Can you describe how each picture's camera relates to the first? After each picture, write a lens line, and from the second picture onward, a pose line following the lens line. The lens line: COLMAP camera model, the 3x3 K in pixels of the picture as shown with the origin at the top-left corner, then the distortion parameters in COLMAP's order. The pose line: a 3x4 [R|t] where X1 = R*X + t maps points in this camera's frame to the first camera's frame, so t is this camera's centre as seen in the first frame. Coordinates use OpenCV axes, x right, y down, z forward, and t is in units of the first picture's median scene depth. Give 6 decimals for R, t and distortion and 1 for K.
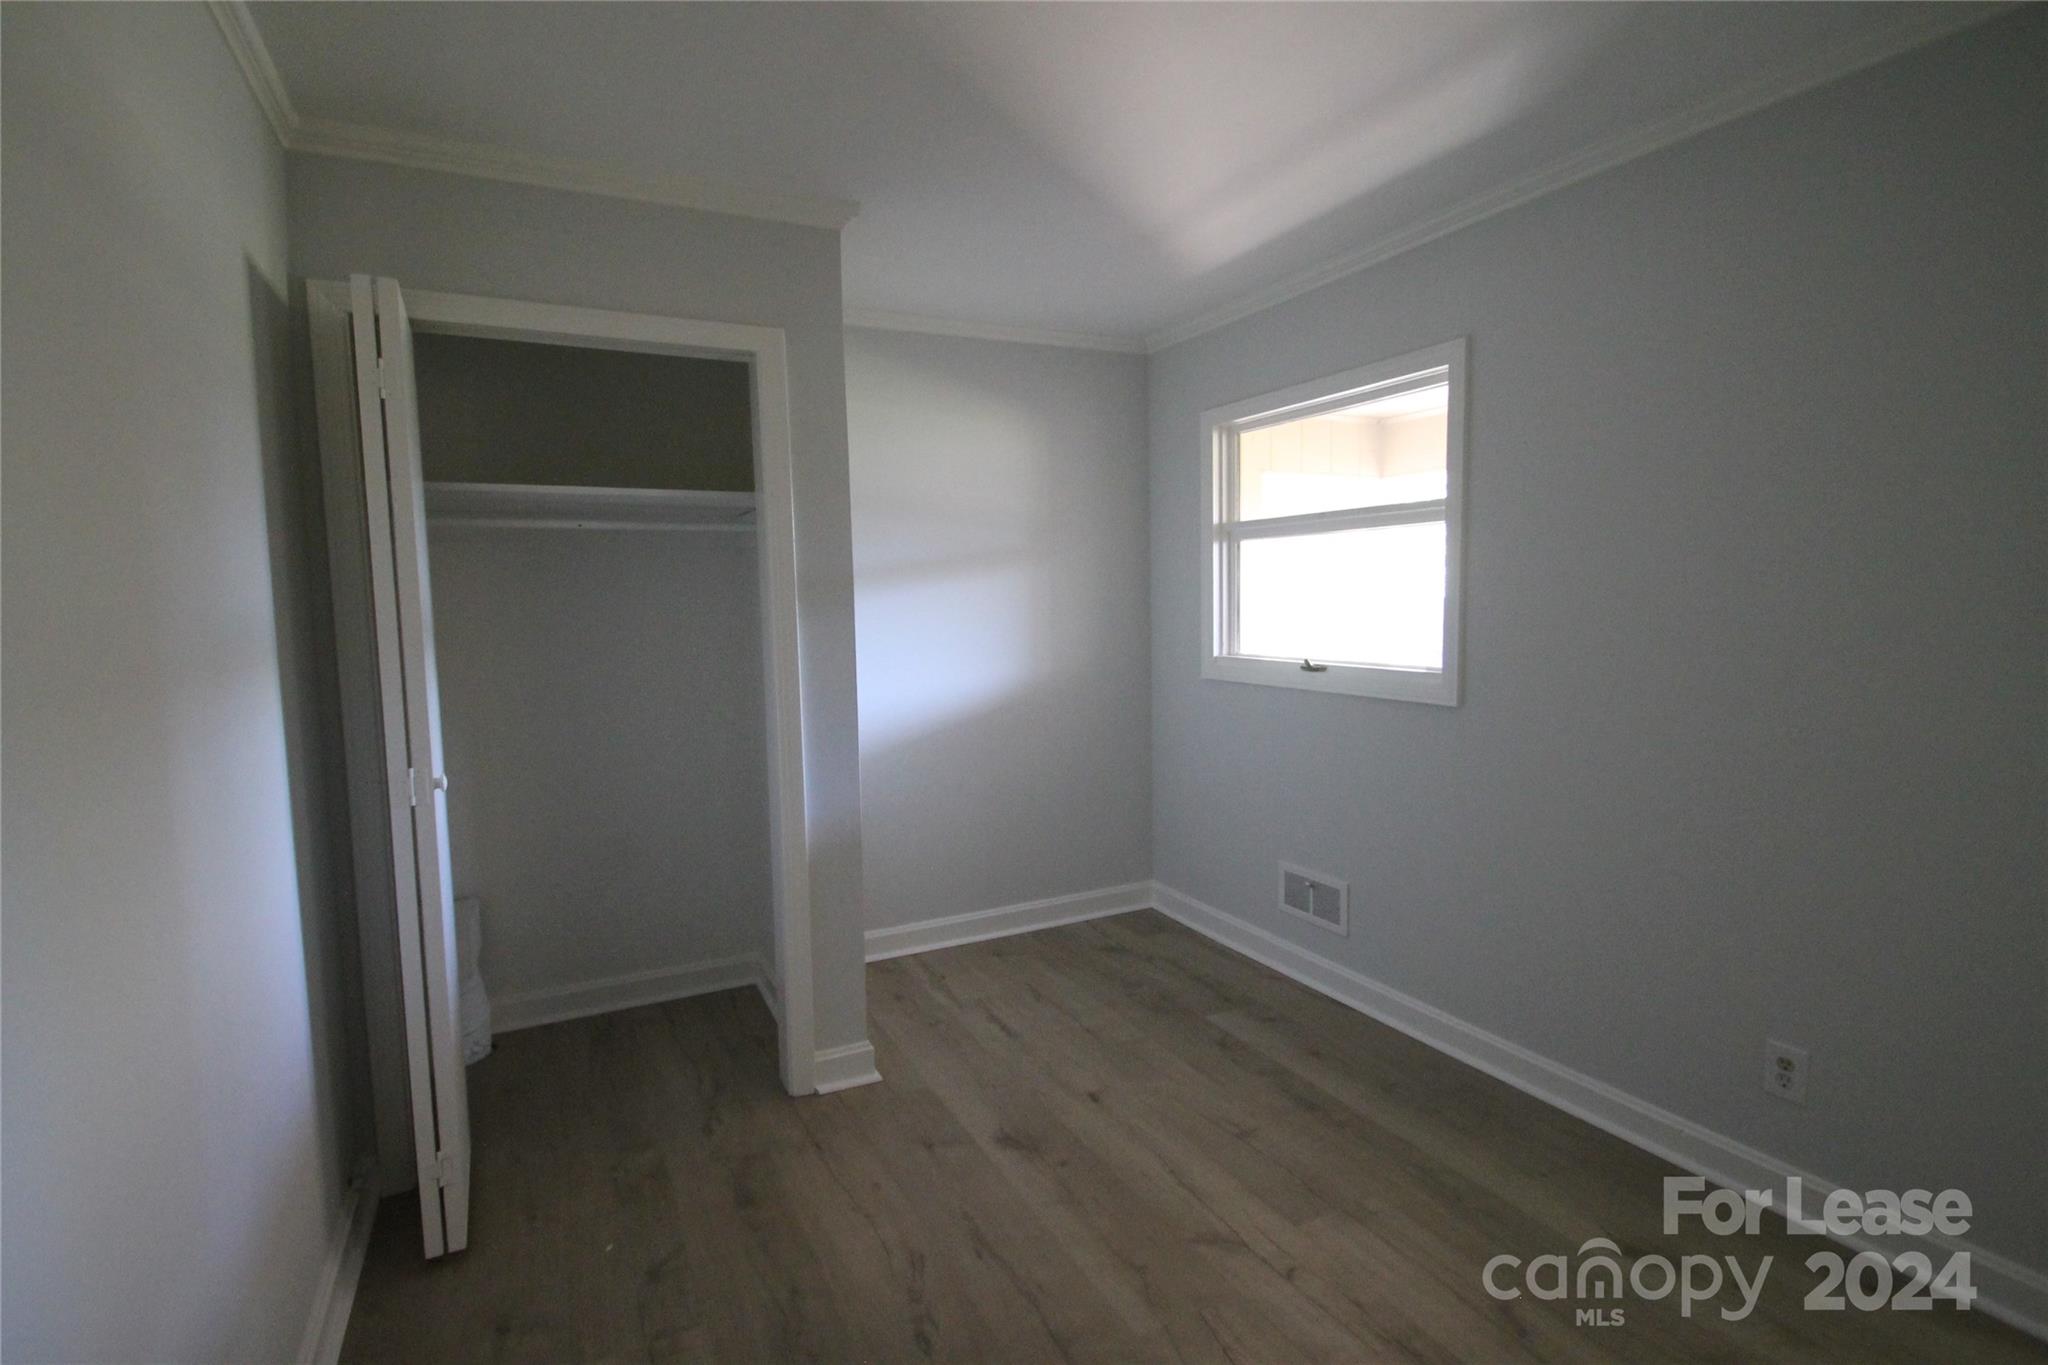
lens RADIAL K [[958.3, 0, 1008.7], [0, 958.3, 674.9], [0, 0, 1]] dist [-0.001449, -0.000733]
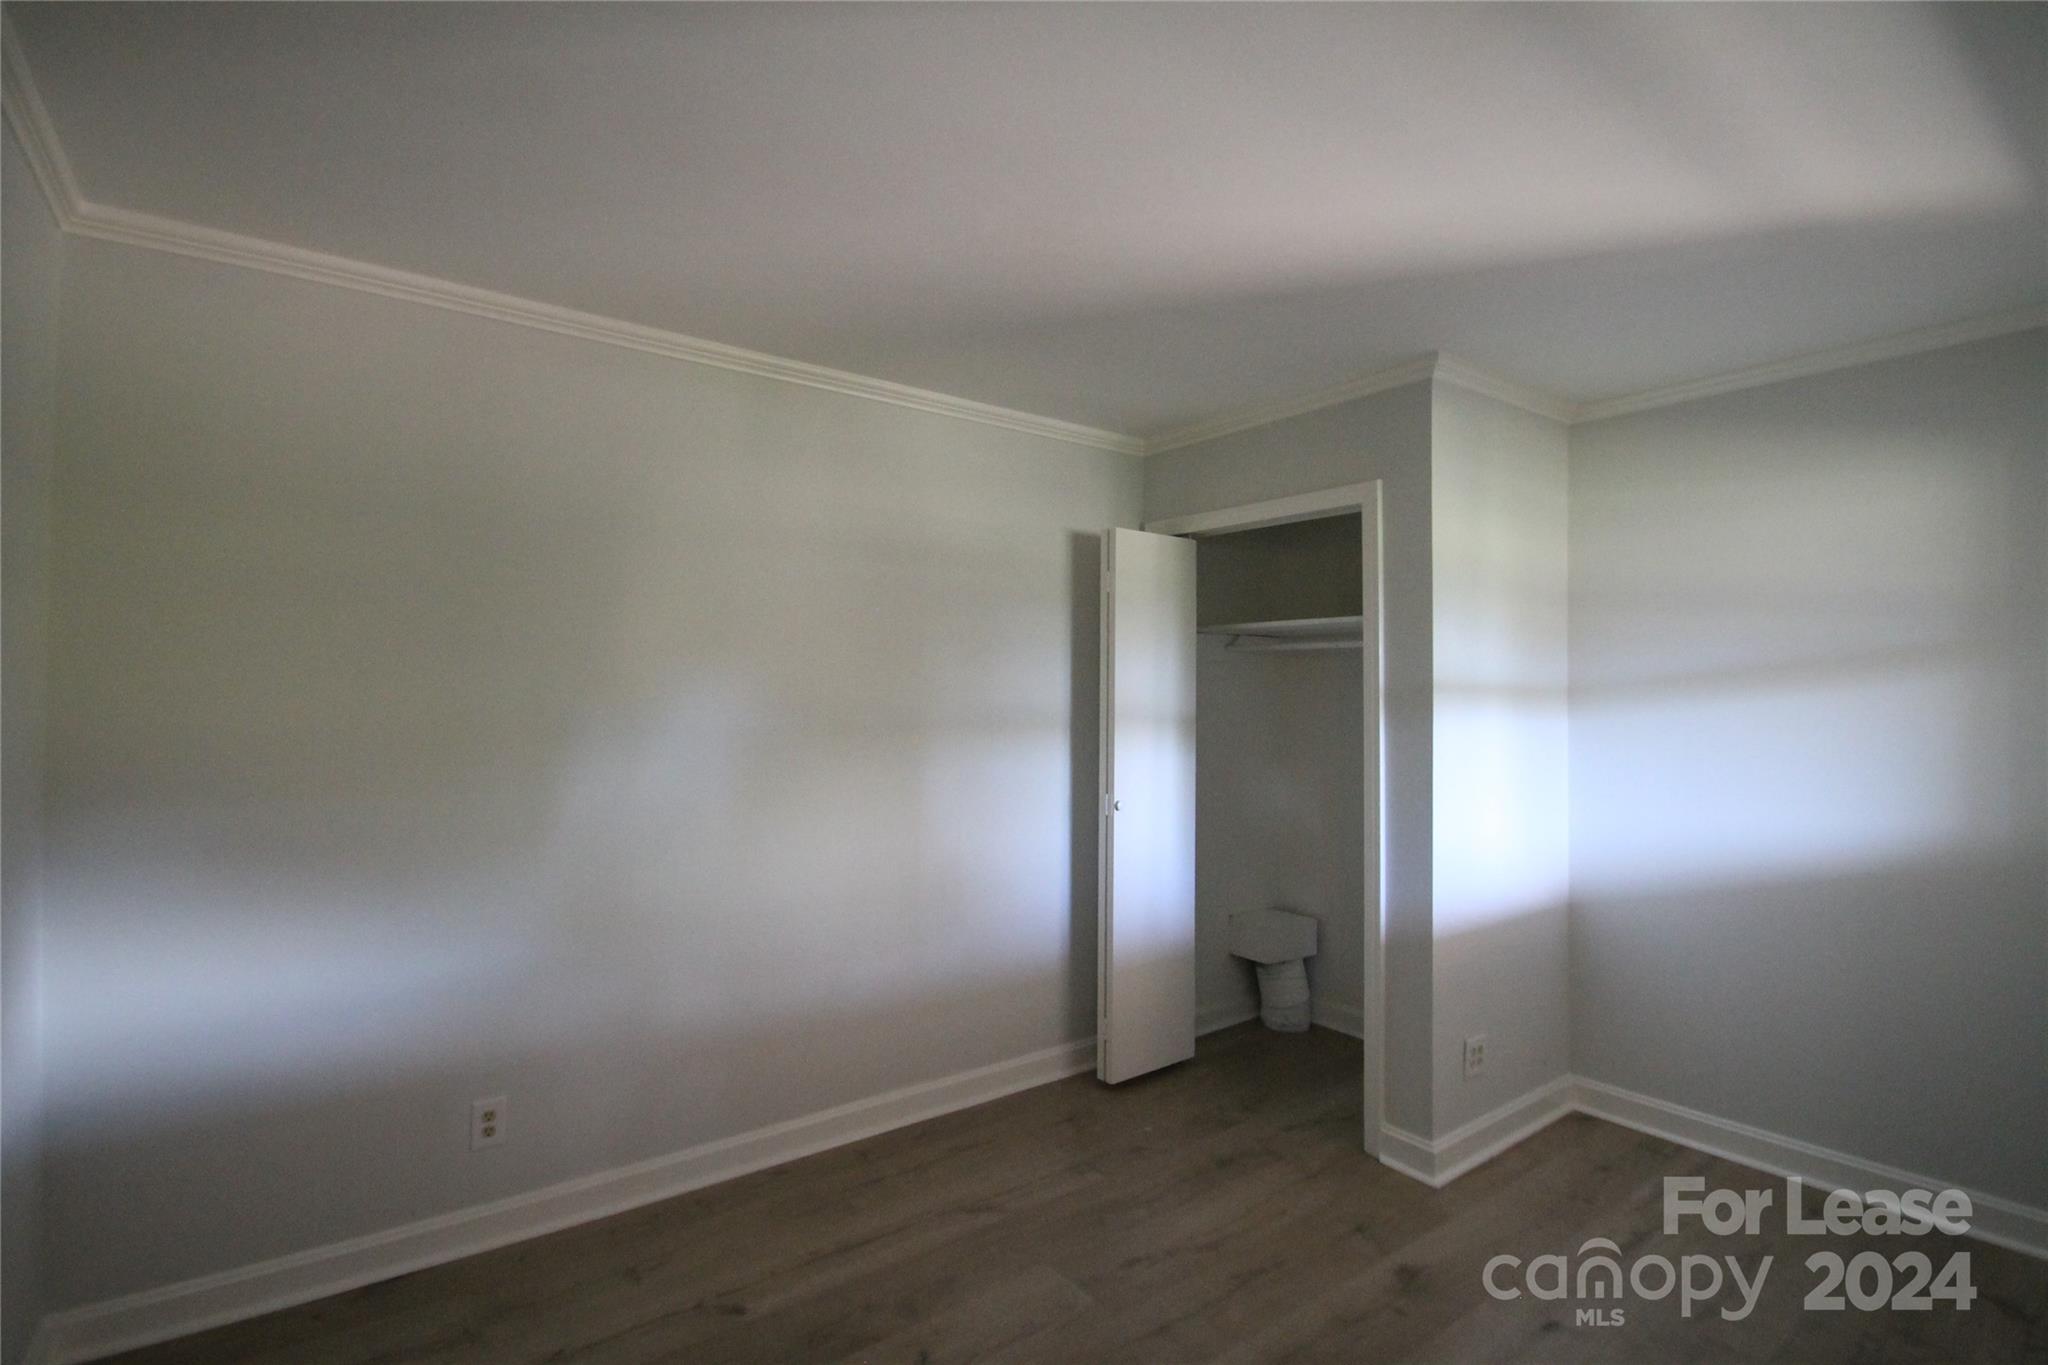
lens RADIAL K [[958.3, 0, 1008.7], [0, 958.3, 674.9], [0, 0, 1]] dist [-0.001449, -0.000733]
pose [[0.174464, 0.005688, -0.984647, 0.840034], [-0.084988, 0.996339, -0.009303, -0.071167], [0.980989, 0.085307, 0.174309, 0.366920]]
